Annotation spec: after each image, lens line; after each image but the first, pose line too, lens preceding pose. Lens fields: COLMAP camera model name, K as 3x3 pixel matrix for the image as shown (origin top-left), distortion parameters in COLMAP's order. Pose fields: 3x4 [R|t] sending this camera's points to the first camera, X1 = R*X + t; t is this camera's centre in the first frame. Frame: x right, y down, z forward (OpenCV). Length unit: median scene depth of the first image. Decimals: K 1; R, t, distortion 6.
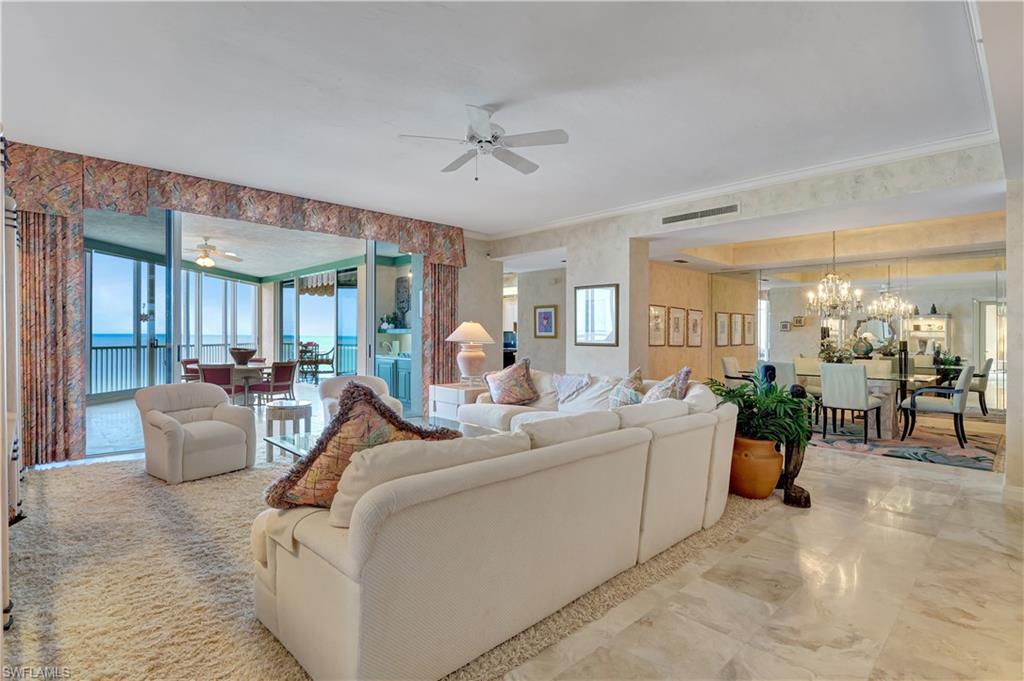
lens RADIAL K [[494.7, 0, 518.4], [0, 494.7, 334.5], [0, 0, 1]] dist [-0.019496, -0.005376]
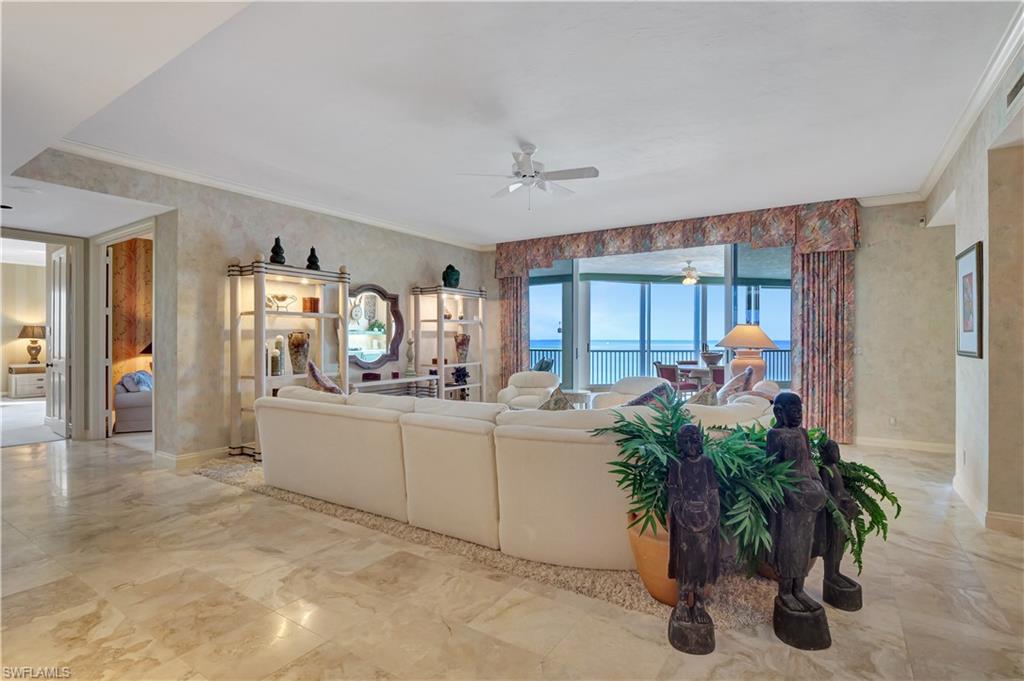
lens RADIAL K [[494.7, 0, 512.0], [0, 494.7, 343.6], [0, 0, 1]] dist [-0.019496, -0.005376]
pose [[0.230268, -0.003203, -0.973122, 0.719248], [0.006586, 0.999977, -0.001733, 0.007907], [0.973105, -0.006010, 0.230284, 0.461530]]
